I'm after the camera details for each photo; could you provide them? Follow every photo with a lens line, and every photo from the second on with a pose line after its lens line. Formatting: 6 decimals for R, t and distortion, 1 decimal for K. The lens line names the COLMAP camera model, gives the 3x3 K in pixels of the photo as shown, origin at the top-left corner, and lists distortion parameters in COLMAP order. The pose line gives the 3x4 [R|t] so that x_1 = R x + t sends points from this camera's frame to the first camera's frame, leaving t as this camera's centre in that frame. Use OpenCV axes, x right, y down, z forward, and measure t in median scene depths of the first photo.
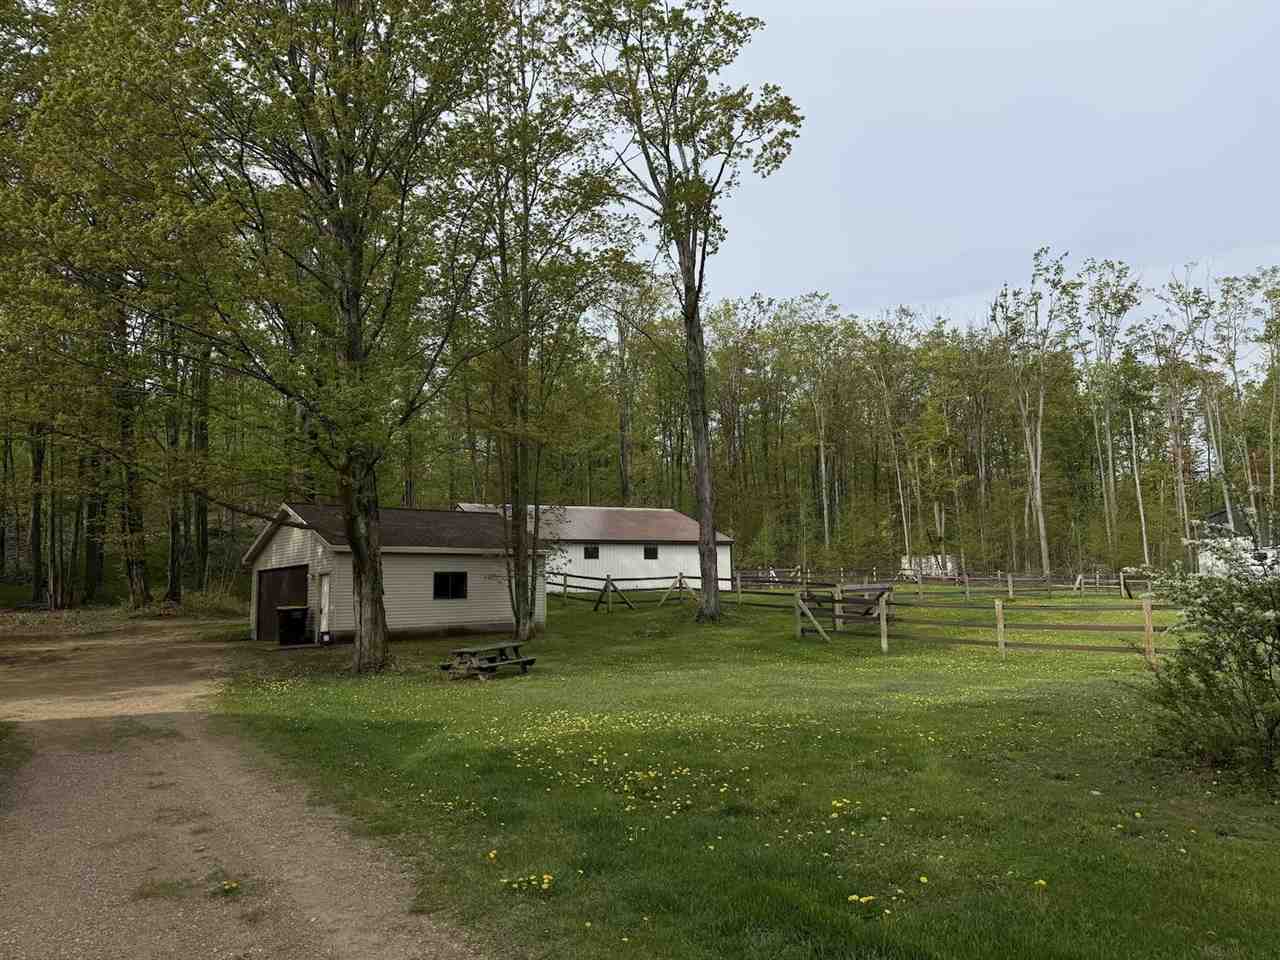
lens RADIAL K [[885.6, 0, 639.5], [0, 885.6, 480.3], [0, 0, 1]] dist [0.134706, -0.170043]
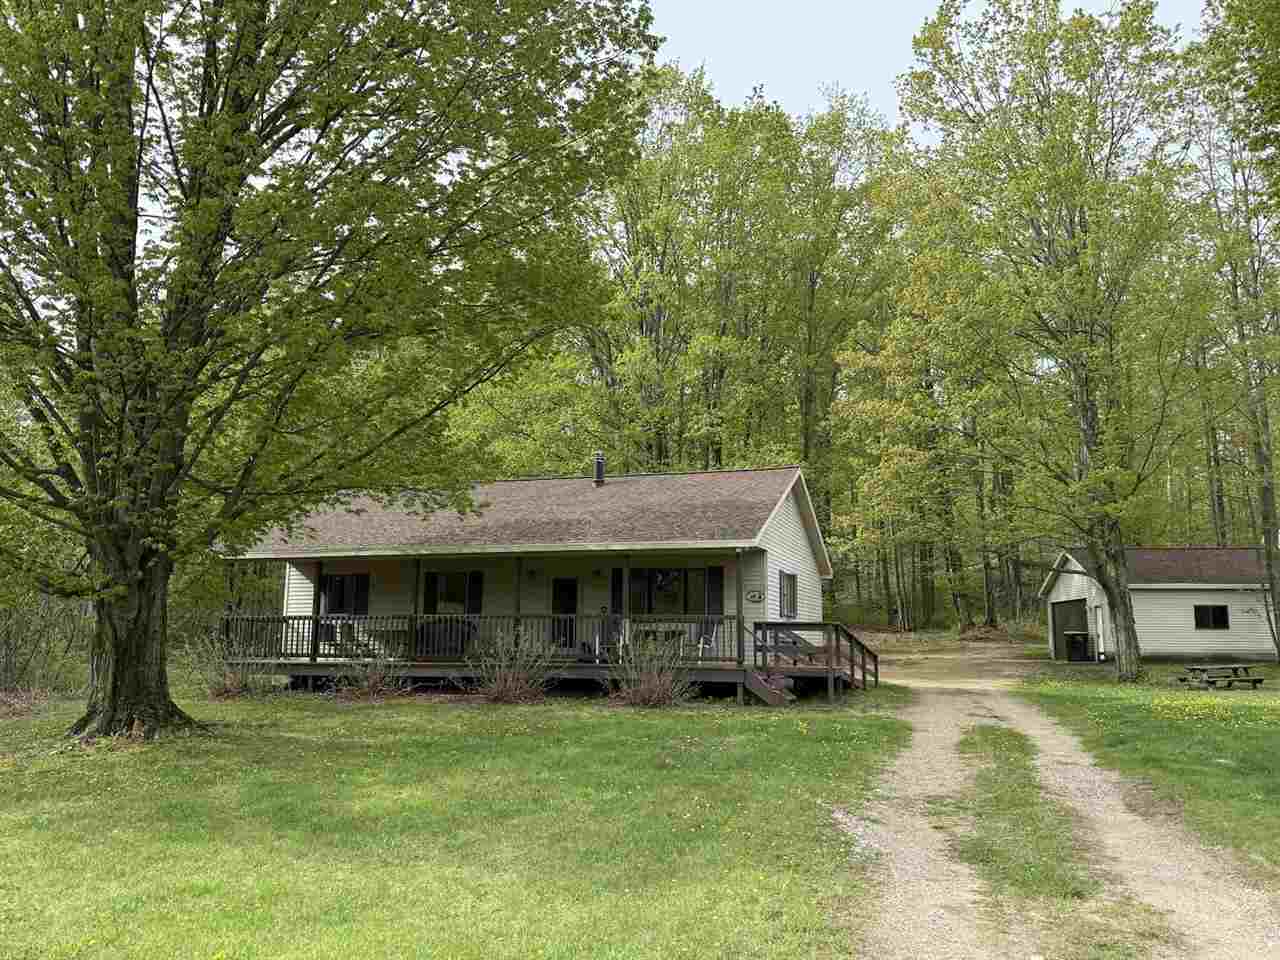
lens RADIAL K [[1039.7, 0, 643.8], [0, 1039.7, 483.0], [0, 0, 1]] dist [0.144212, -0.277285]
pose [[0.700023, -0.083076, -0.709271, 0.207425], [0.076301, 0.996226, -0.041381, -0.041759], [0.710032, -0.025151, 0.703720, -0.370207]]
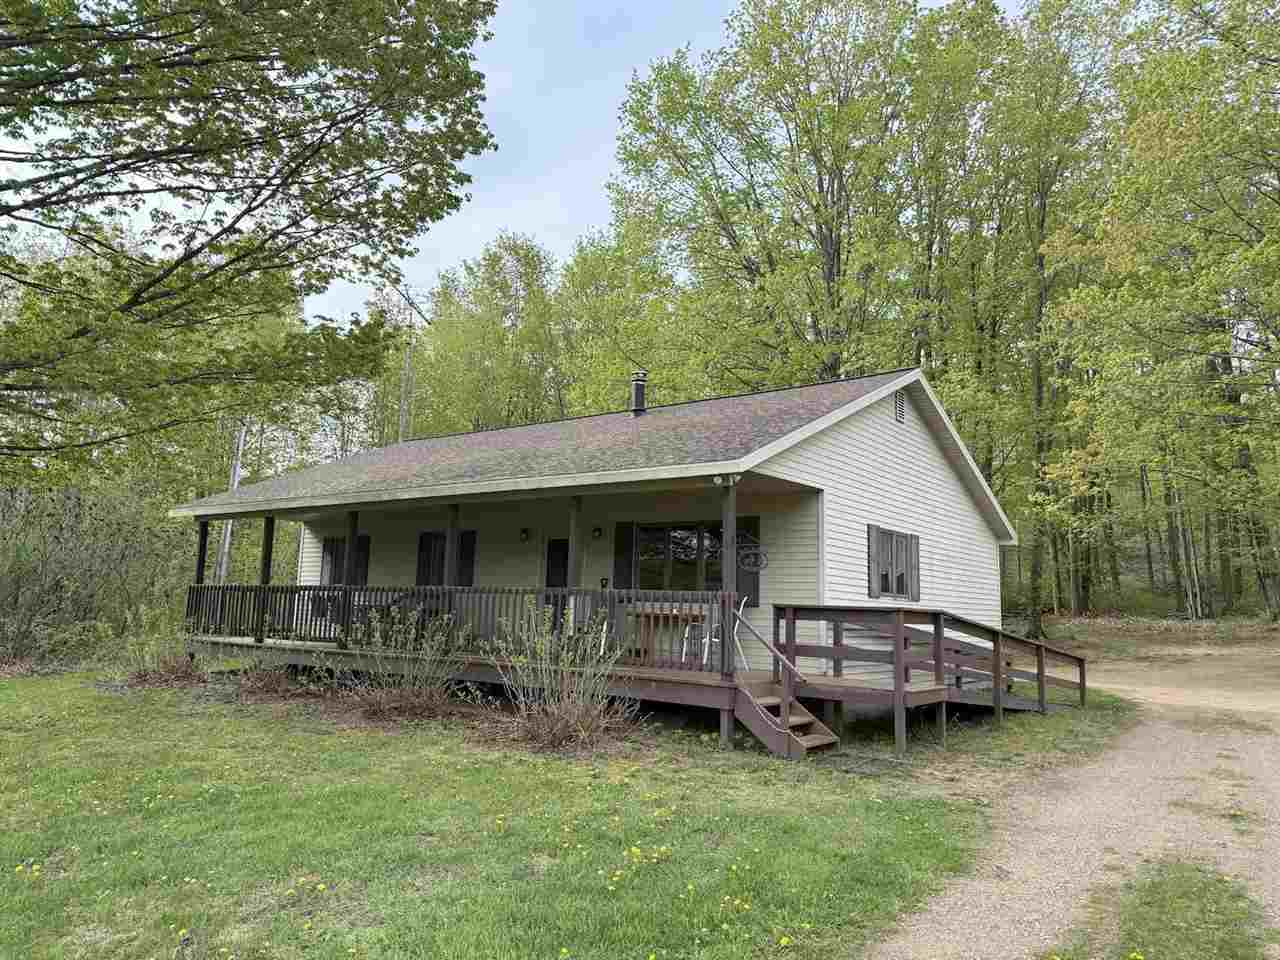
lens RADIAL K [[882.7, 0, 641.7], [0, 882.7, 479.0], [0, 0, 1]] dist [0.039241, -0.000750]
pose [[0.422756, -0.100800, -0.900620, 0.070433], [0.086029, 0.993771, -0.070844, -0.005414], [0.902151, -0.047530, 0.428794, -0.057669]]
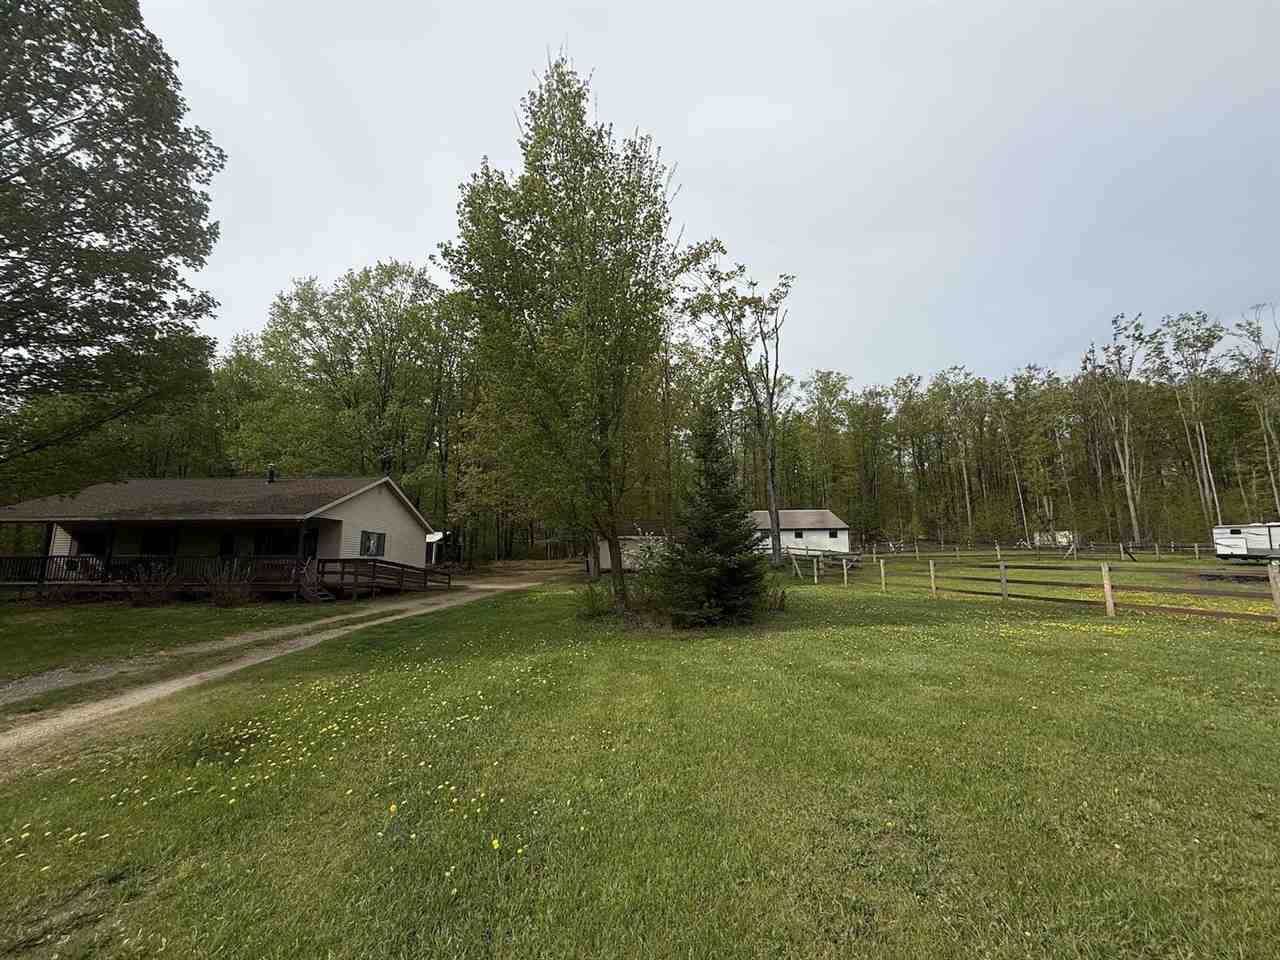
lens RADIAL K [[527.0, 0, 638.8], [0, 527.0, 476.5], [0, 0, 1]] dist [-0.000563, -0.000116]
pose [[0.865852, -0.069242, -0.495485, 0.411094], [0.056777, 0.997578, -0.040191, -0.026800], [0.497067, 0.006667, 0.867686, -0.215546]]
